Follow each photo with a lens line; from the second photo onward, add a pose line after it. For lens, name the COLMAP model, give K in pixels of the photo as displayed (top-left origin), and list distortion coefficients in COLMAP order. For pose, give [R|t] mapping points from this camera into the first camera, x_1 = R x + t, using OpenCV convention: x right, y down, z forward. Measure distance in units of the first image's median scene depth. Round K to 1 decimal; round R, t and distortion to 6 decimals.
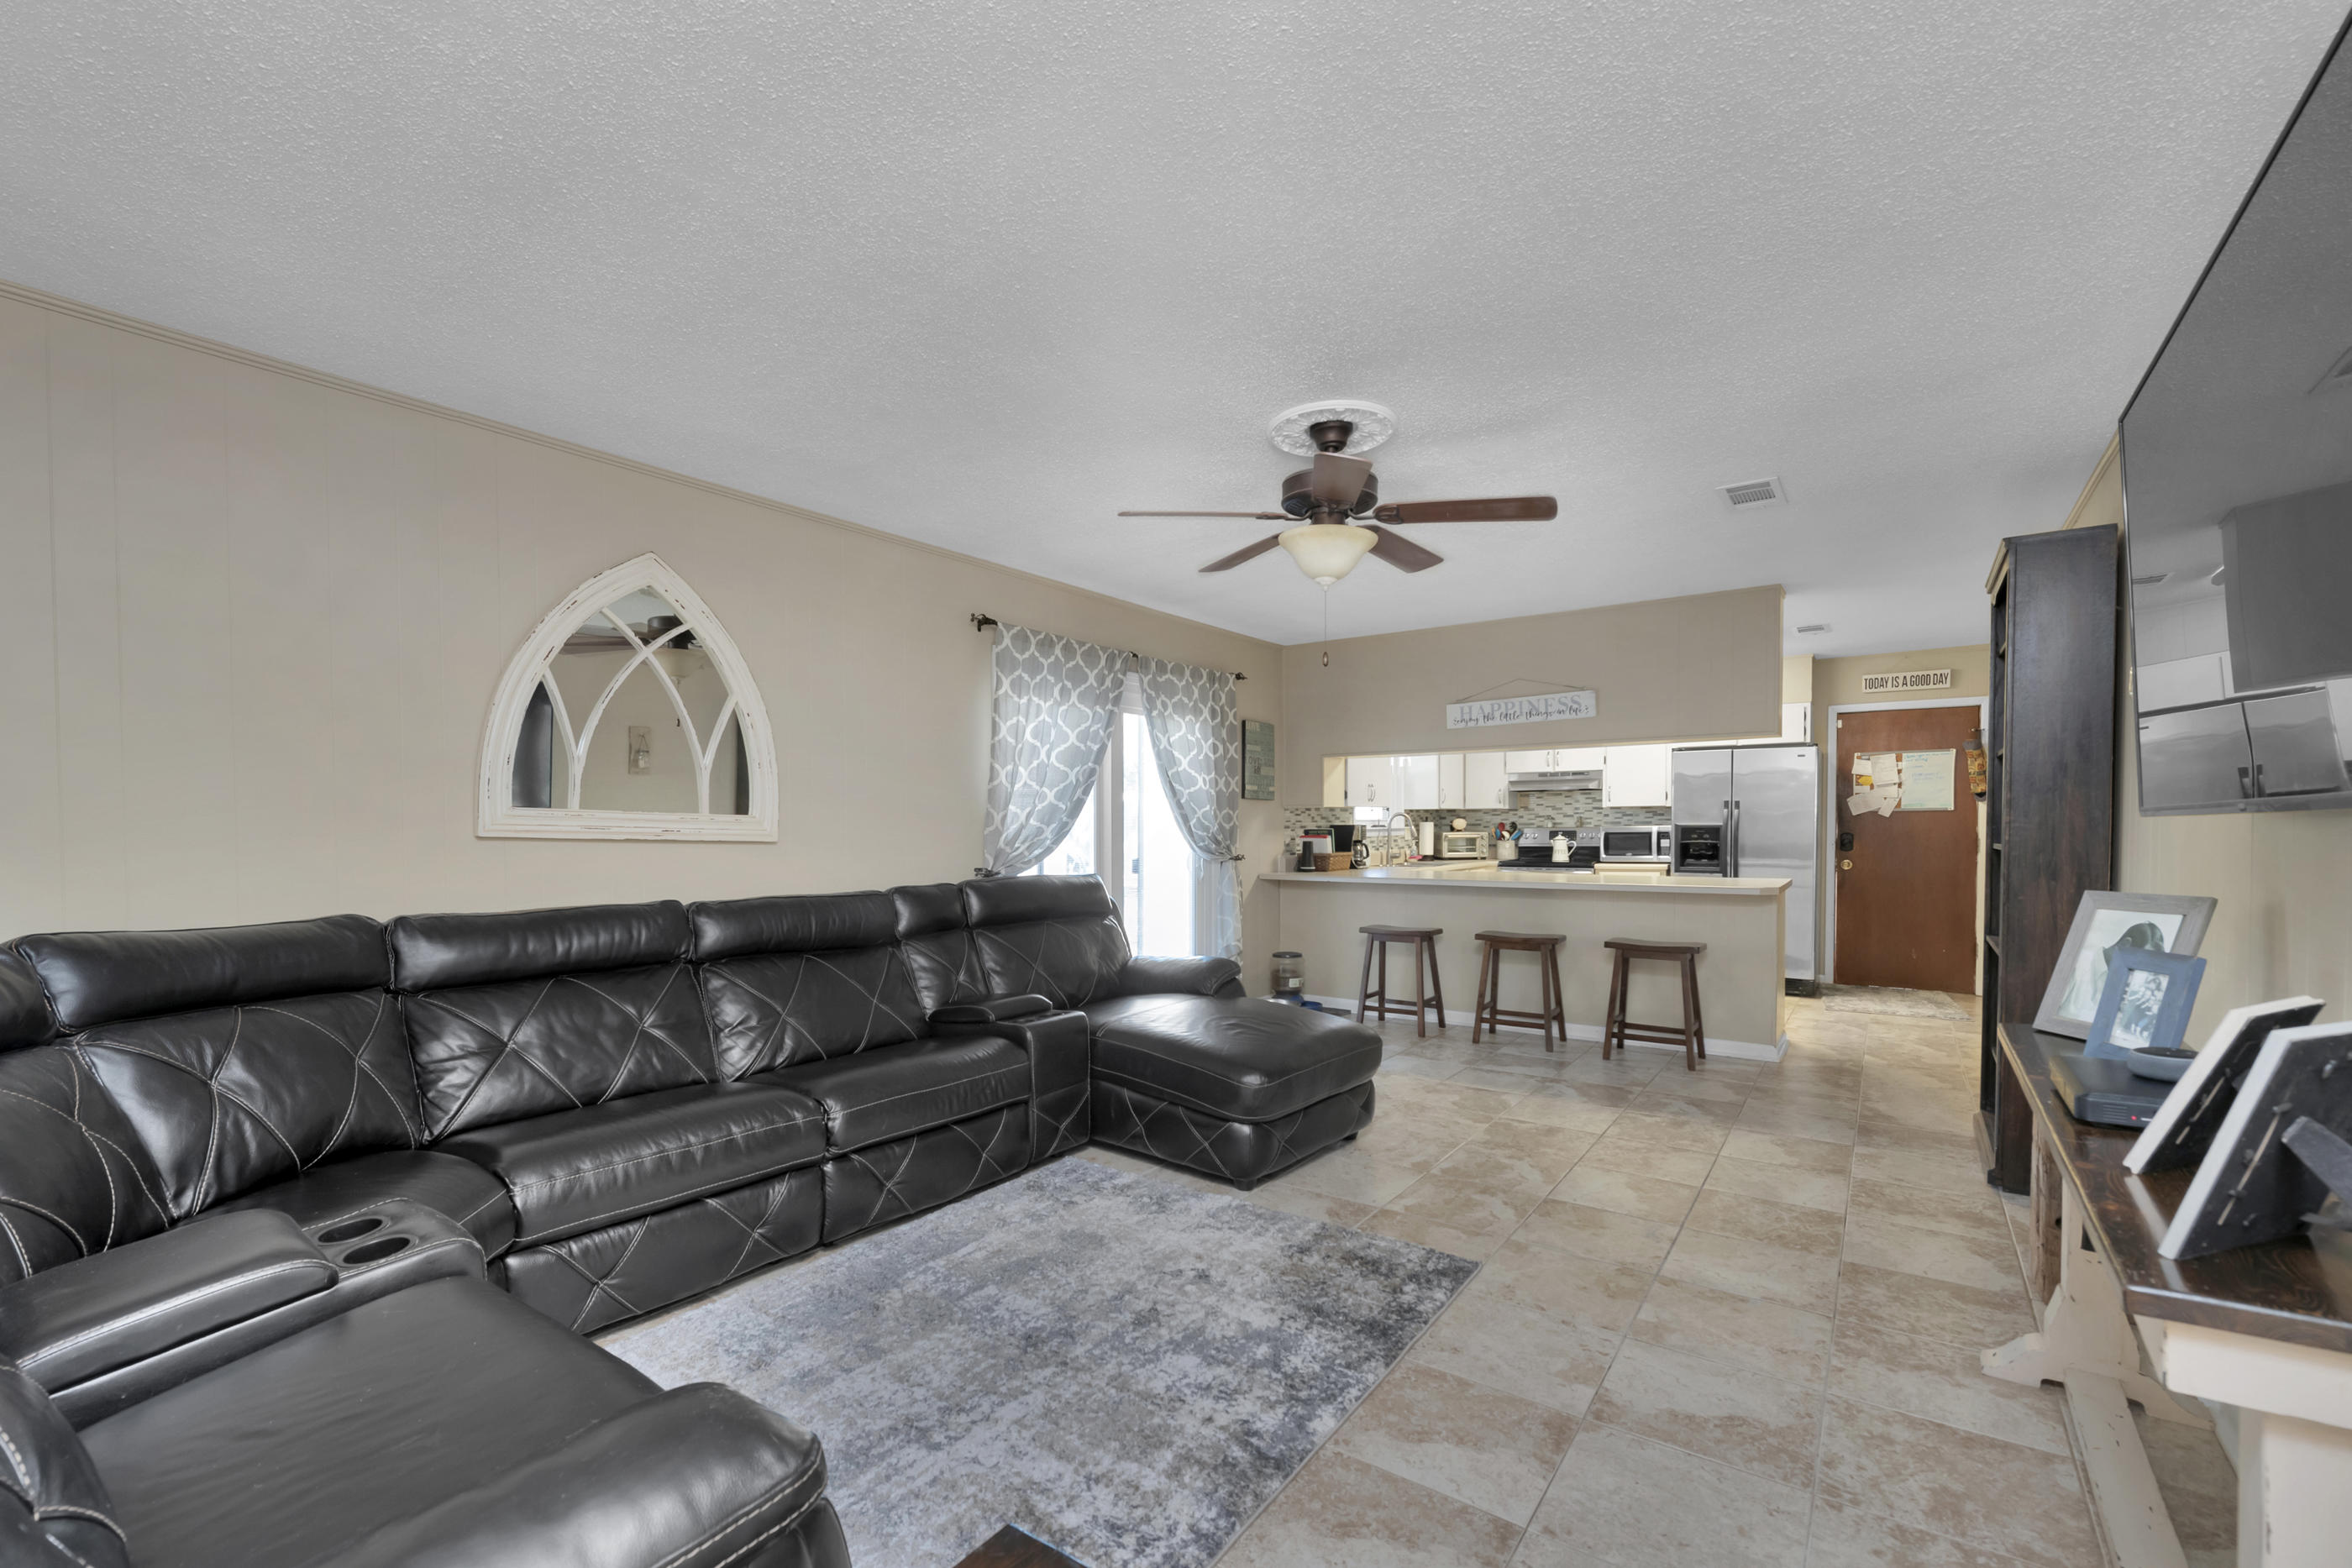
lens RADIAL K [[949.6, 0, 1257.9], [0, 949.6, 851.8], [0, 0, 1]] dist [-0.000128, -0.000034]
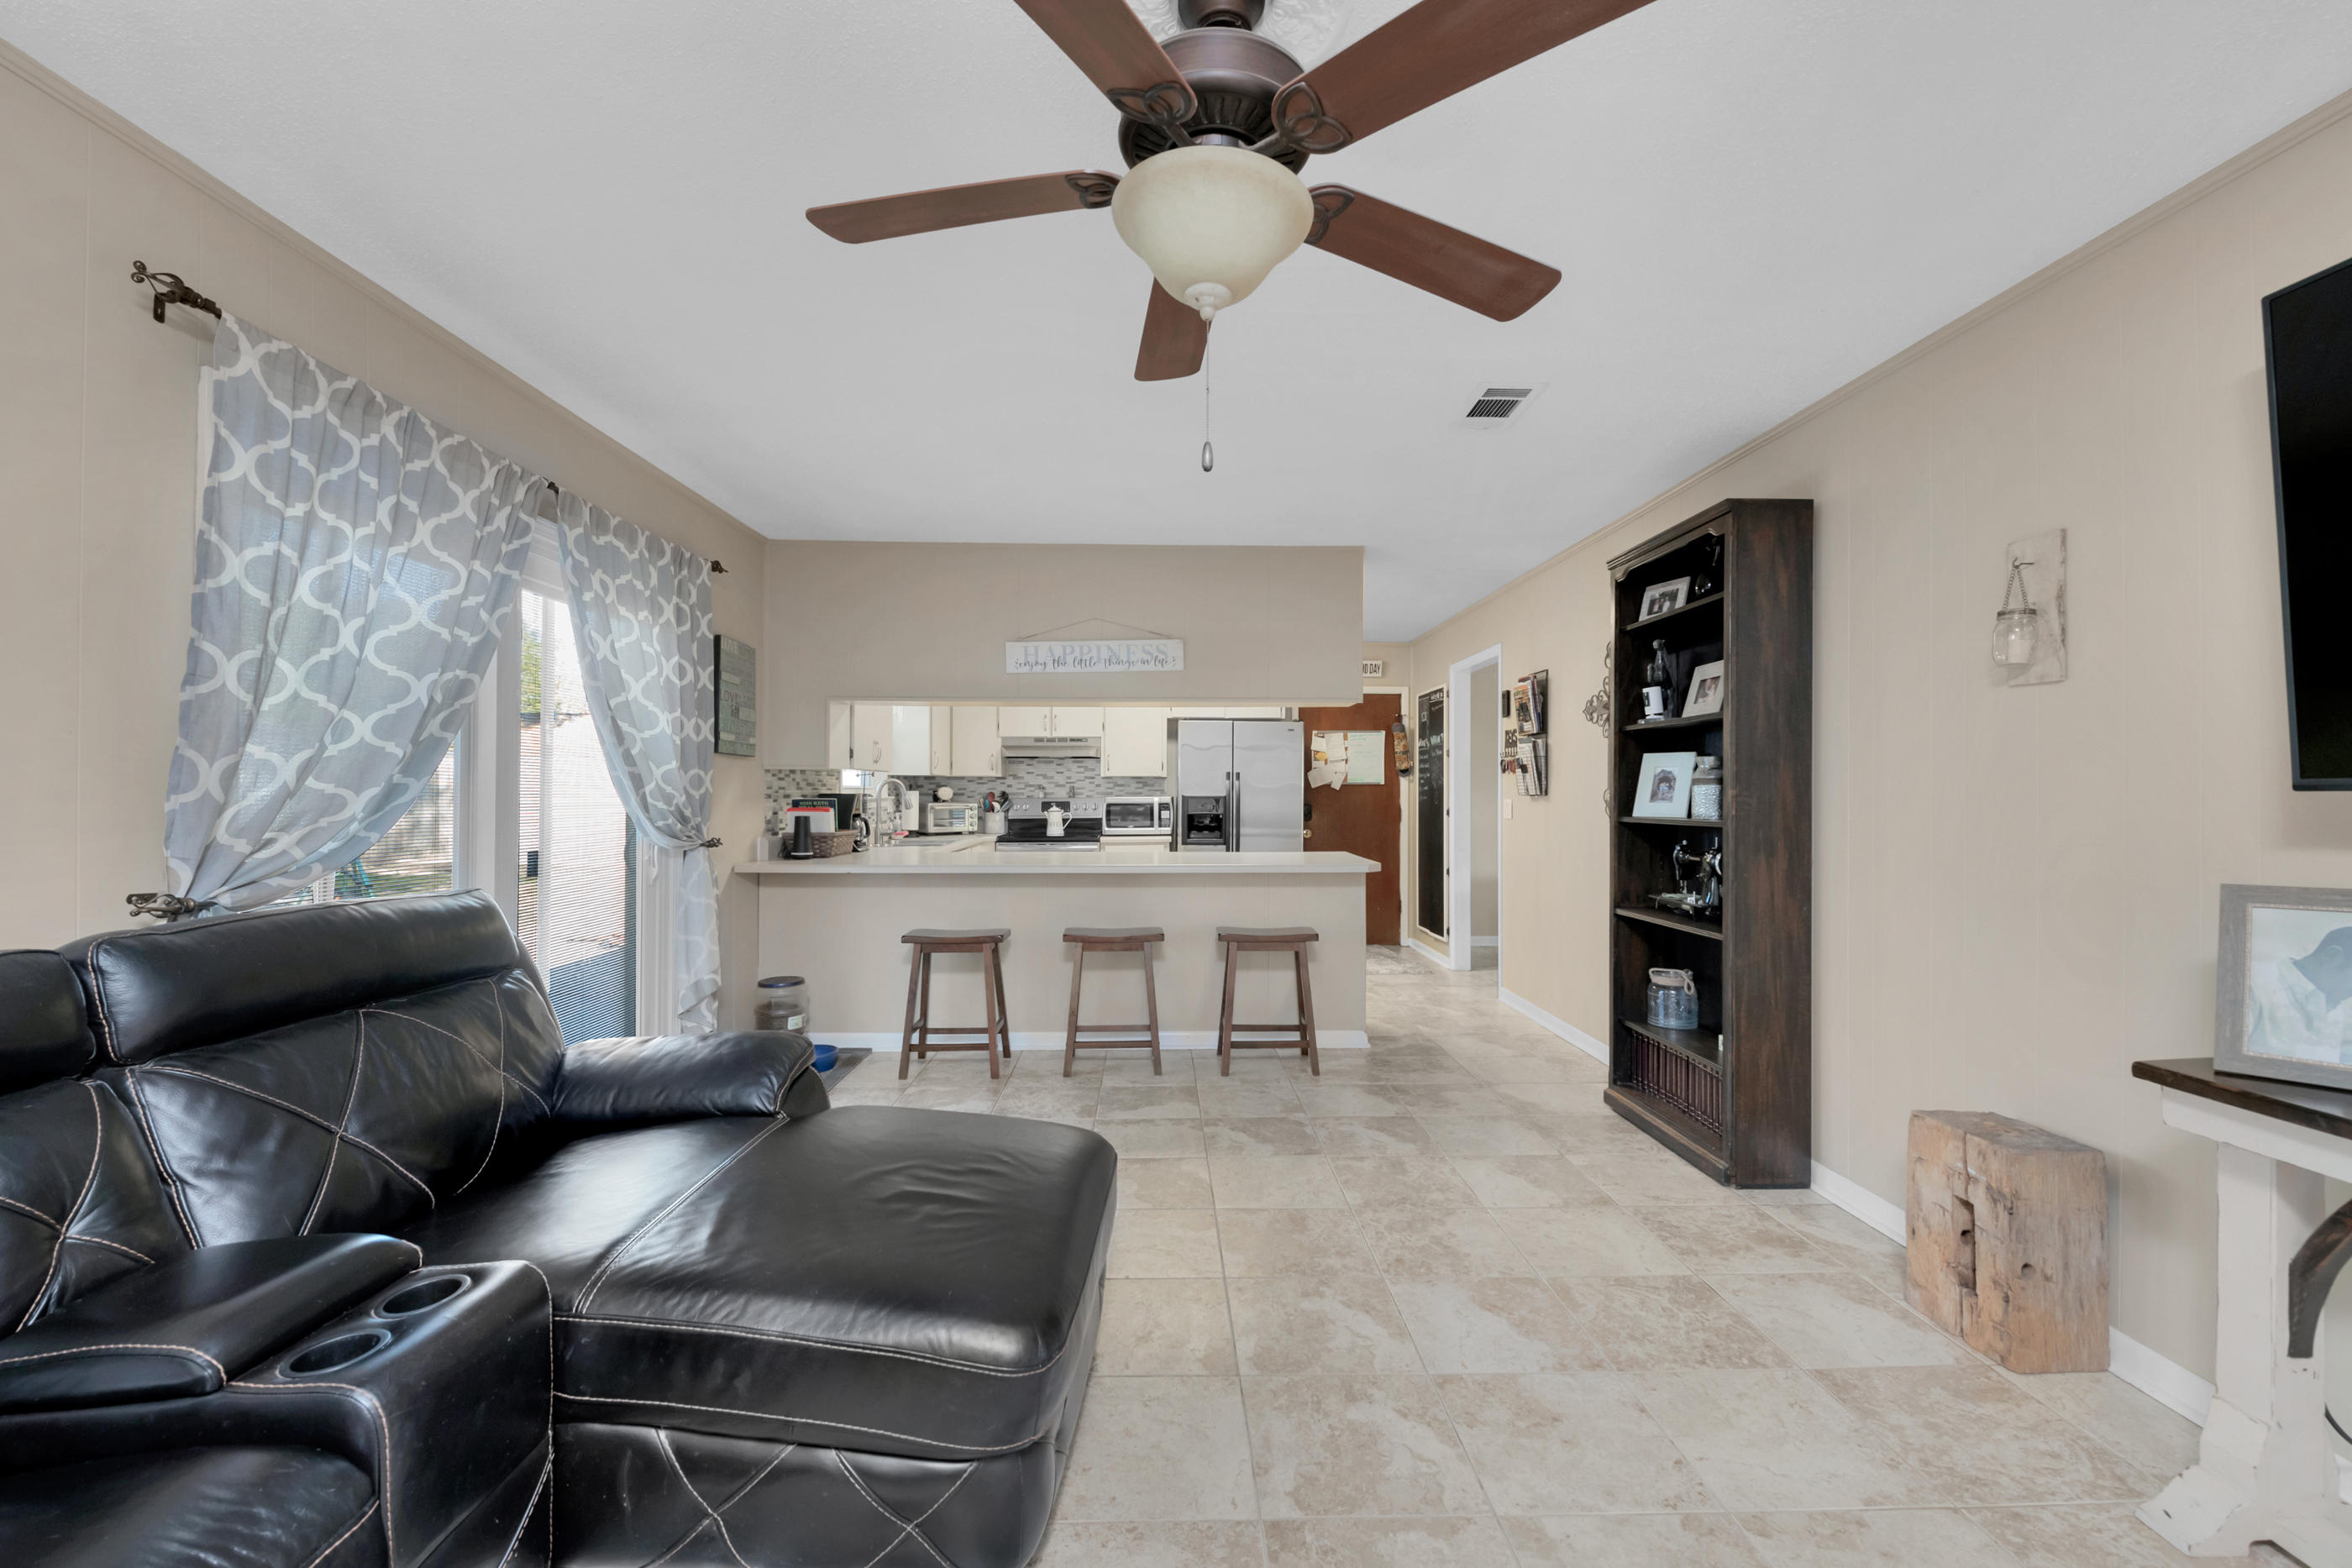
lens RADIAL K [[895.2, 0, 1165.0], [0, 895.2, 793.2], [0, 0, 1]] dist [0.001225, -0.003073]
pose [[0.833642, 0.007326, 0.552257, -0.103197], [0.008929, 0.999603, -0.026739, -0.008993], [-0.552233, 0.027222, 0.833245, 0.323279]]
